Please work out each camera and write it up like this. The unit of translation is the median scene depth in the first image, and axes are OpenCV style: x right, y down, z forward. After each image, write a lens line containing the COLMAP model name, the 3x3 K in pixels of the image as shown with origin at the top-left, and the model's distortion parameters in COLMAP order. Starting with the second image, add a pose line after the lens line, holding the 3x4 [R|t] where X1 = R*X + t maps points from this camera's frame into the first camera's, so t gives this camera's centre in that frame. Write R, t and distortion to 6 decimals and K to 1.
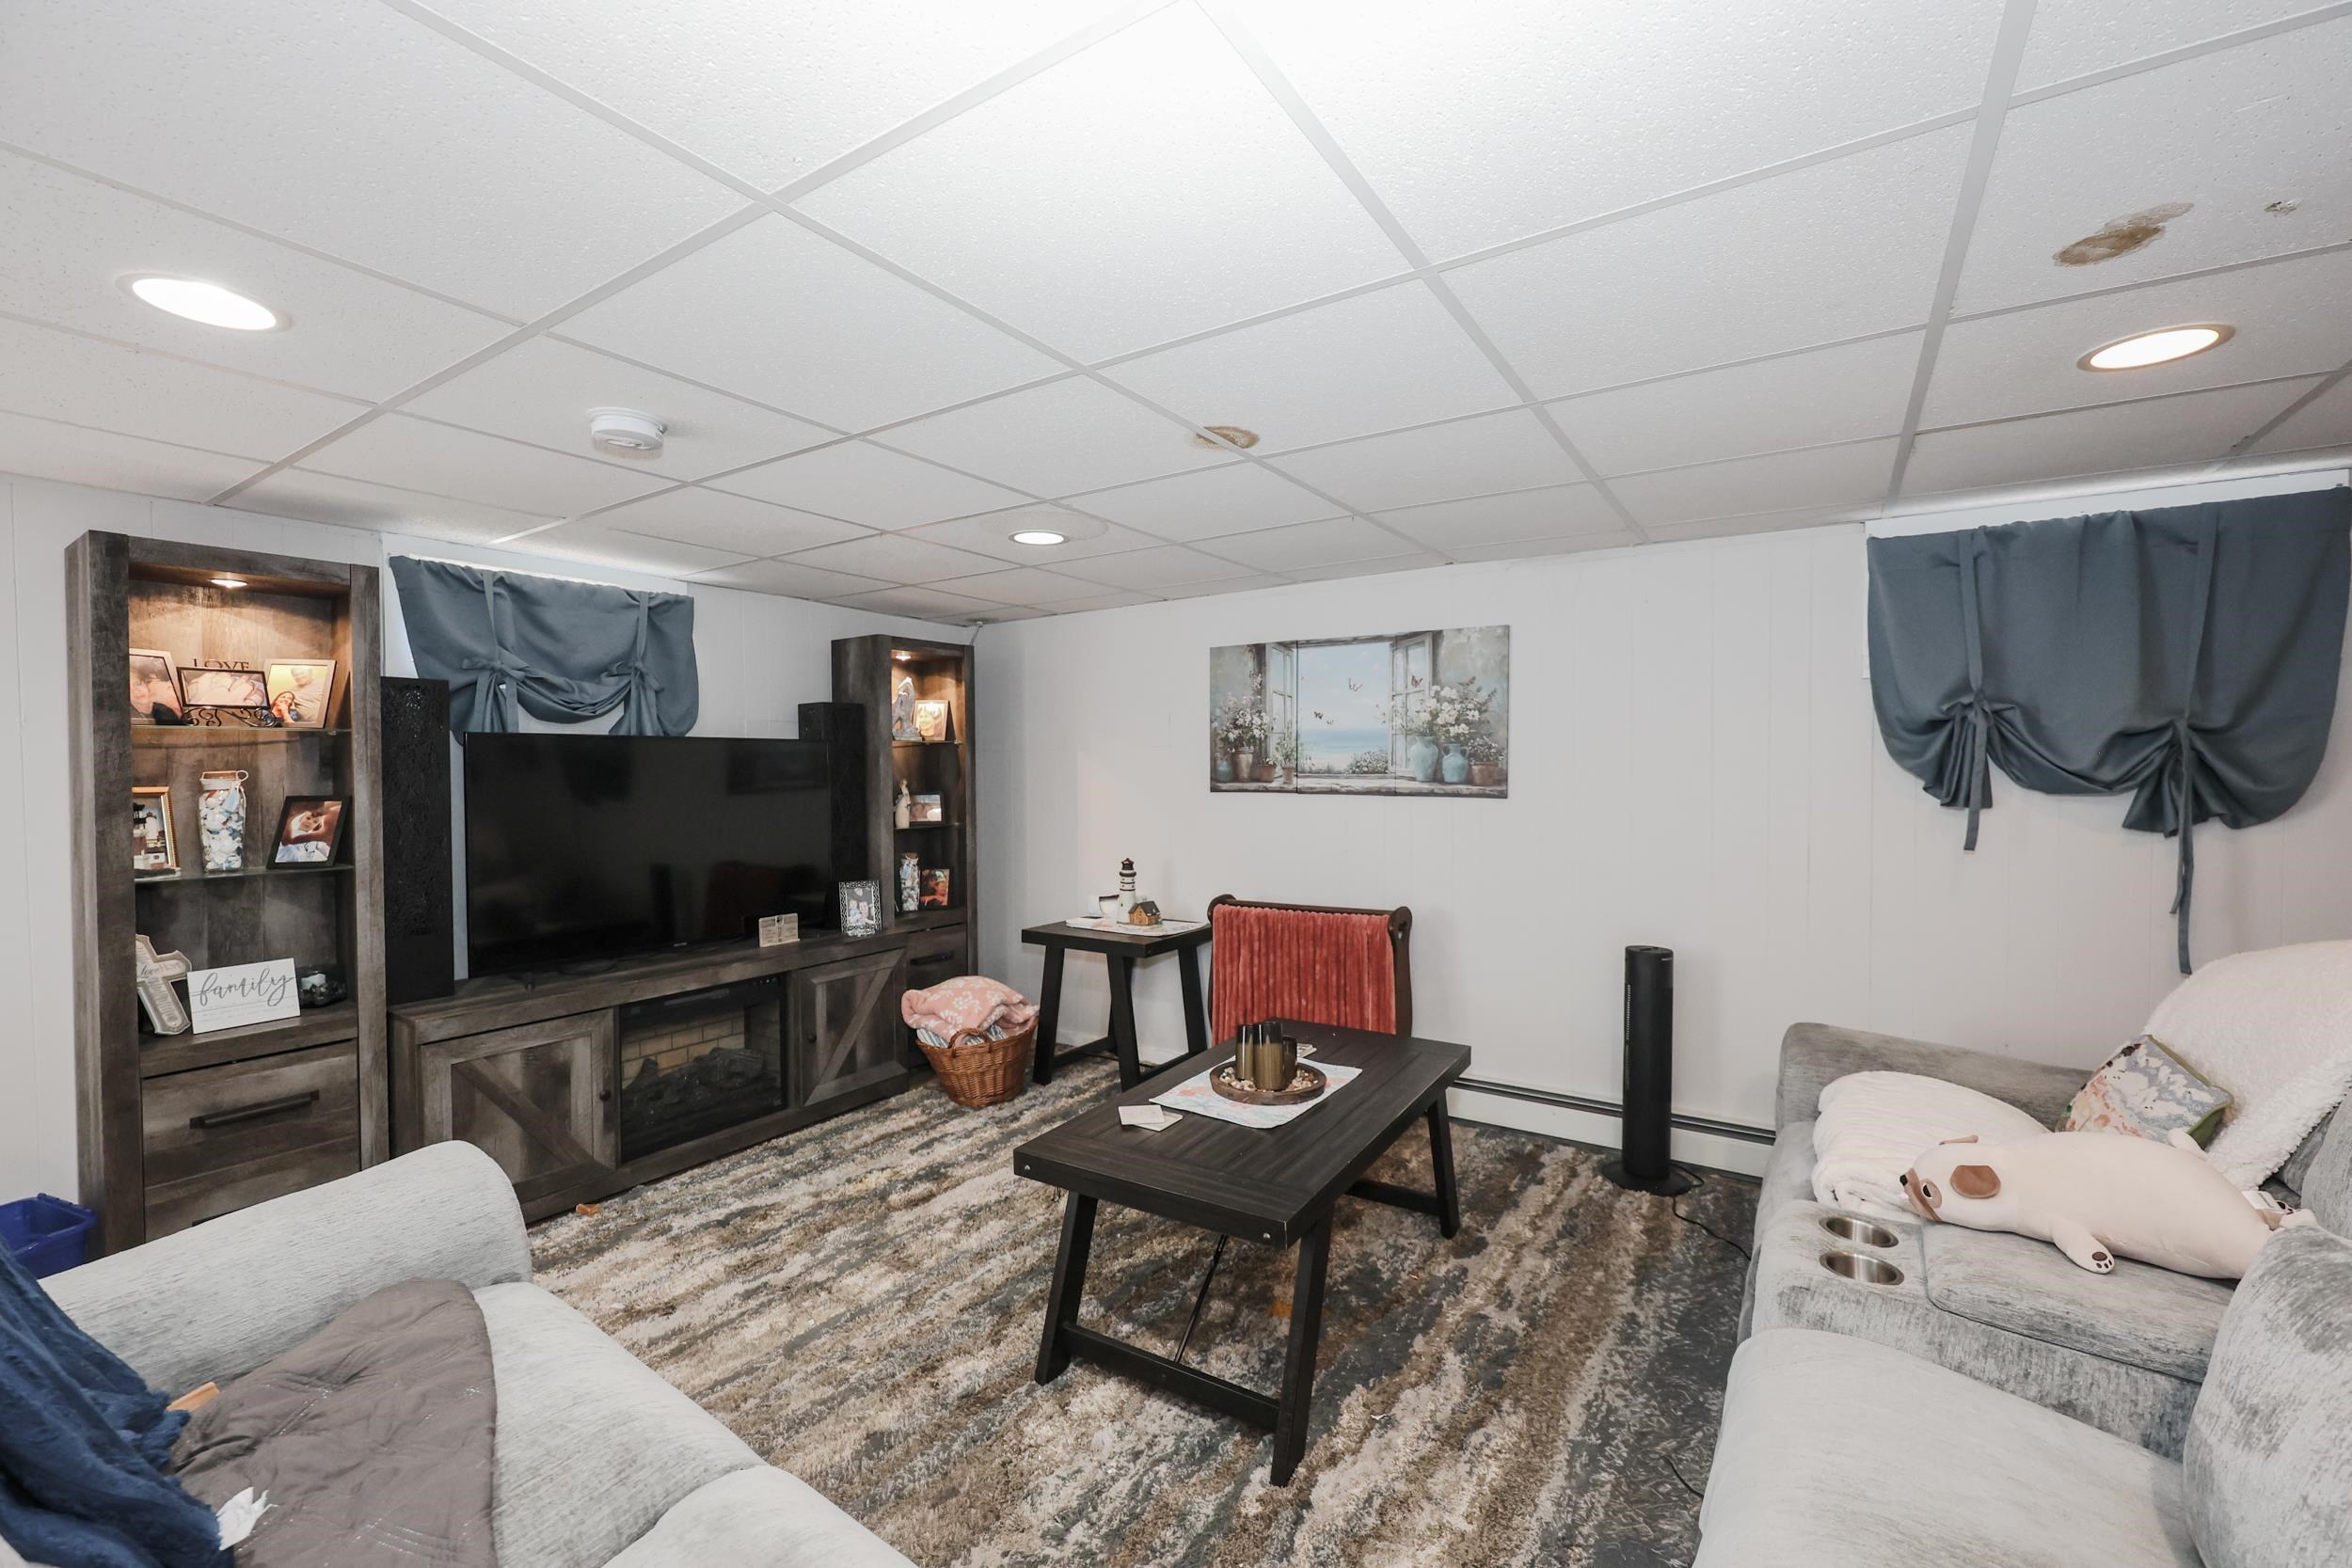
lens RADIAL K [[969.8, 0, 1175.5], [0, 969.8, 783.7], [0, 0, 1]] dist [0.014464, 0.000224]
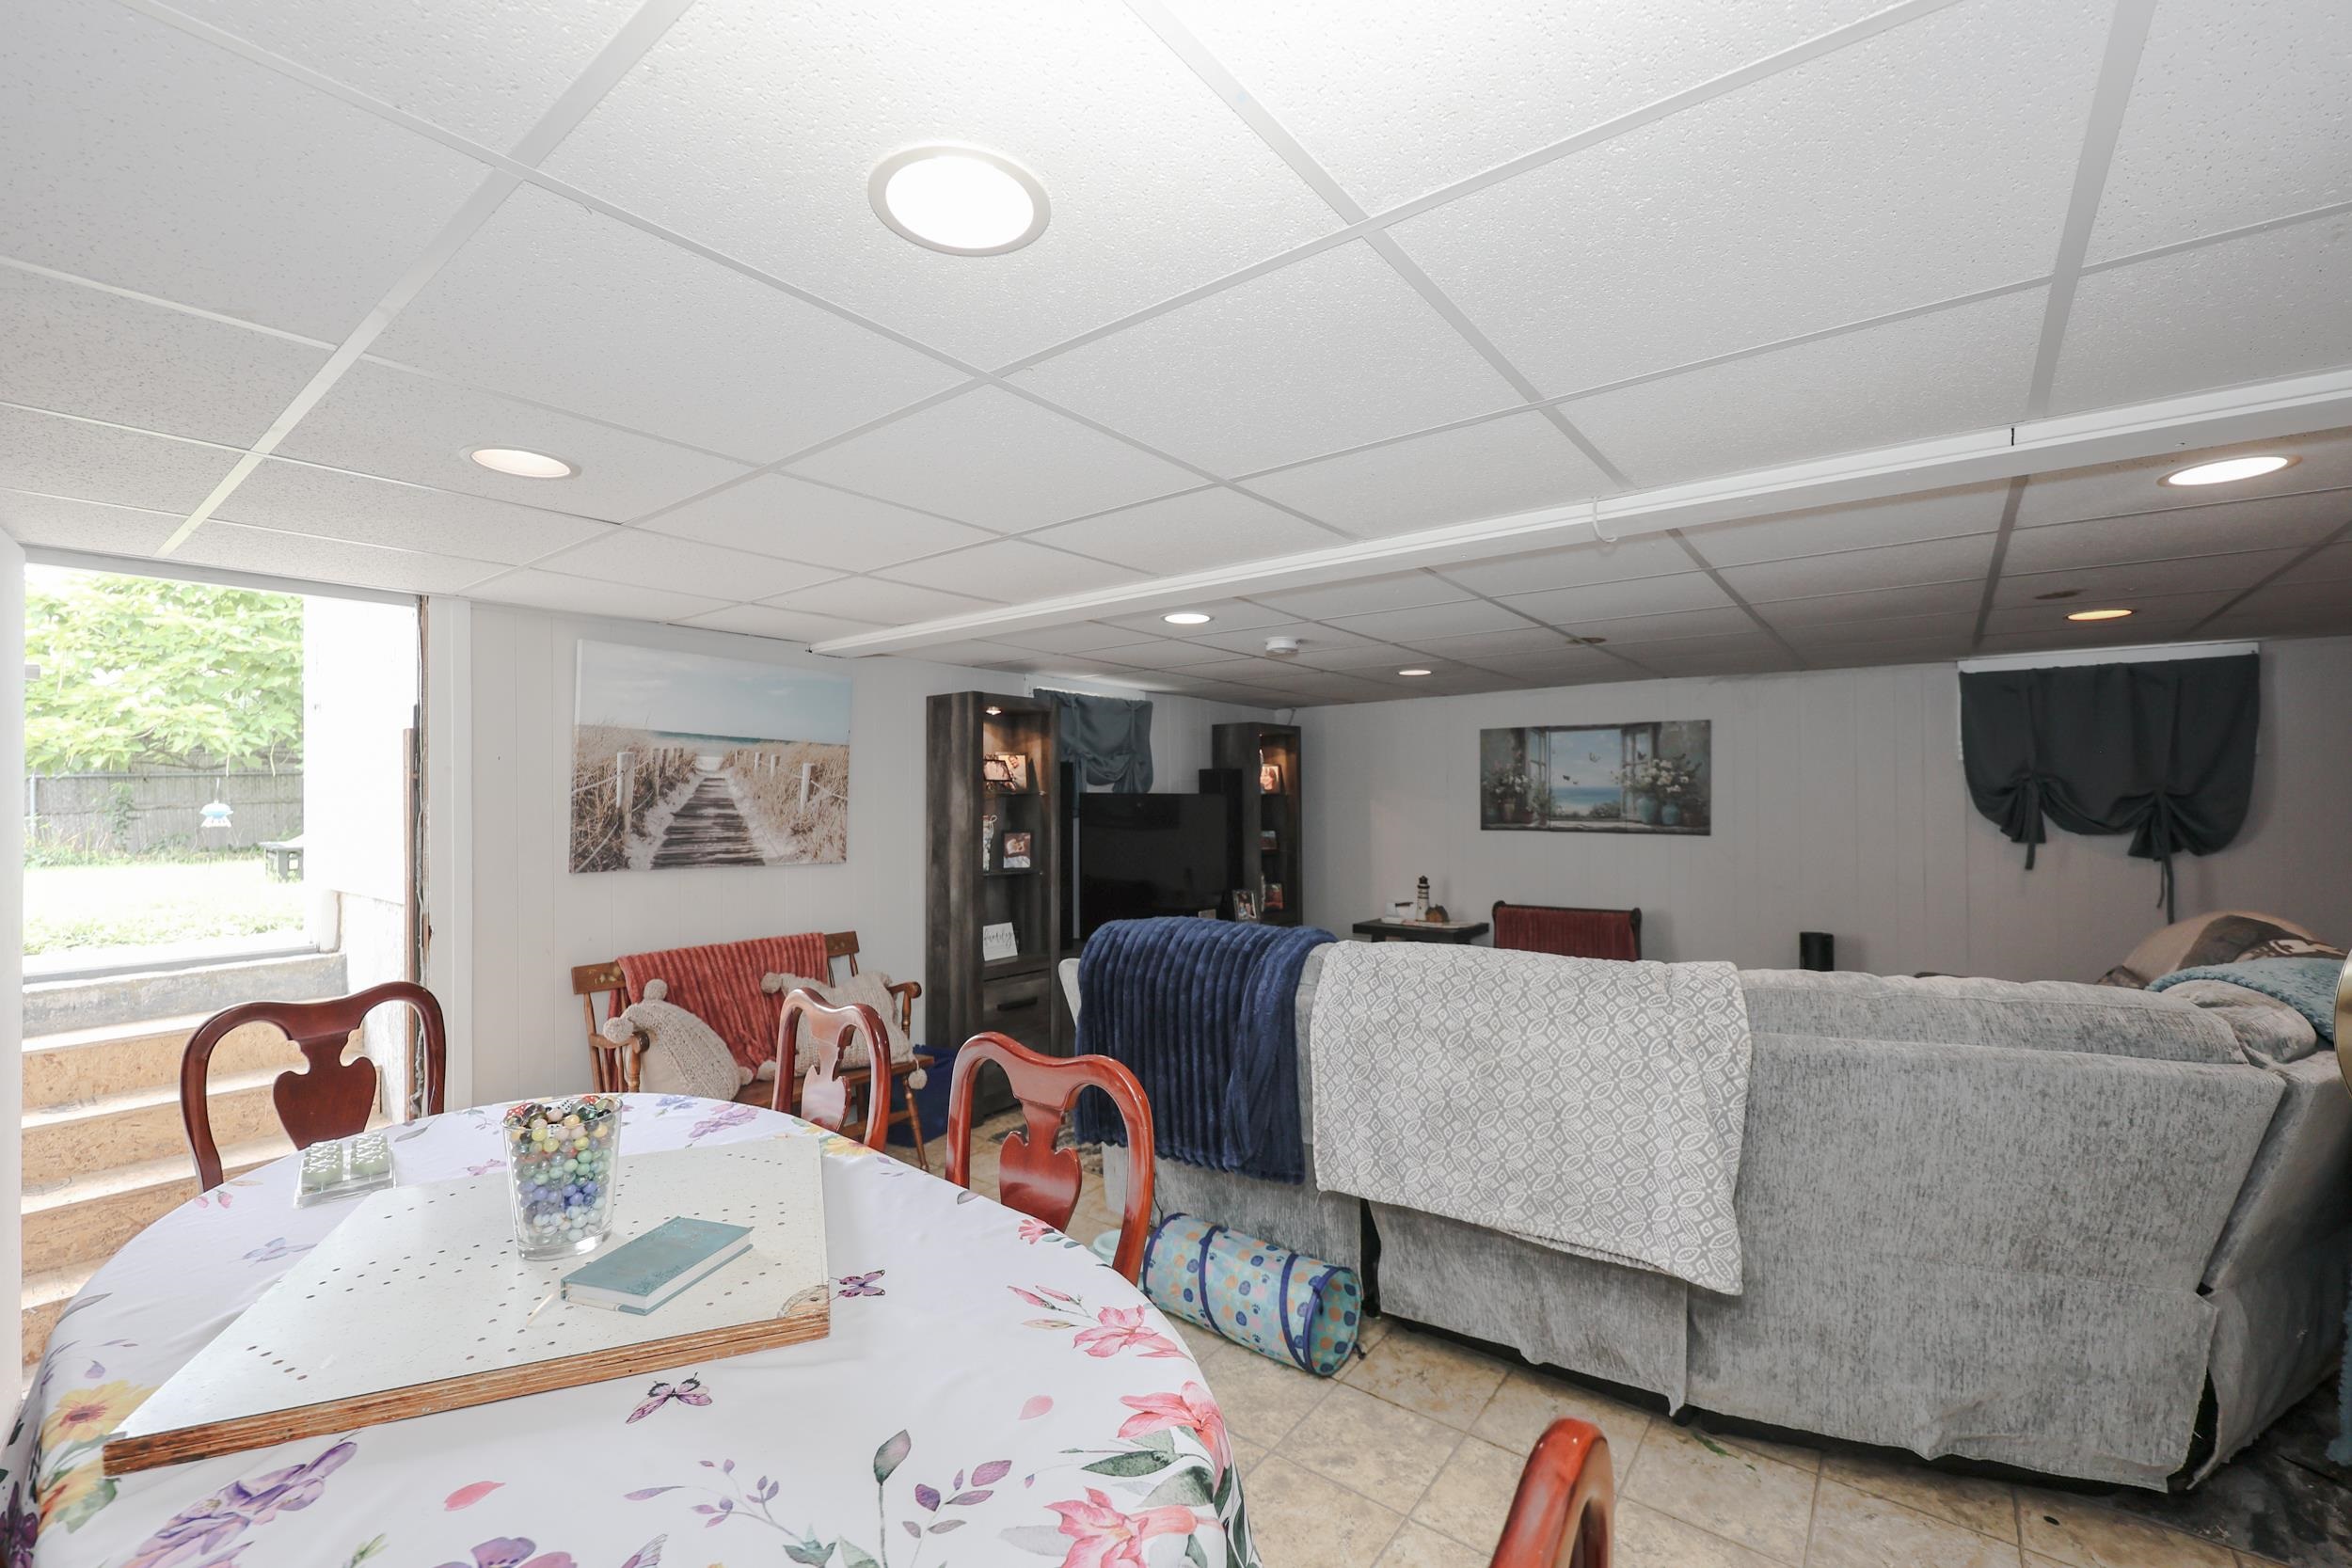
lens RADIAL K [[969.8, 0, 1179.4], [0, 969.8, 786.9], [0, 0, 1]] dist [0.014464, 0.000224]
pose [[0.997701, 0.001841, -0.067739, -0.361254], [-0.004217, 0.999380, -0.034945, -0.003816], [0.067633, 0.035150, 0.997091, -0.536989]]
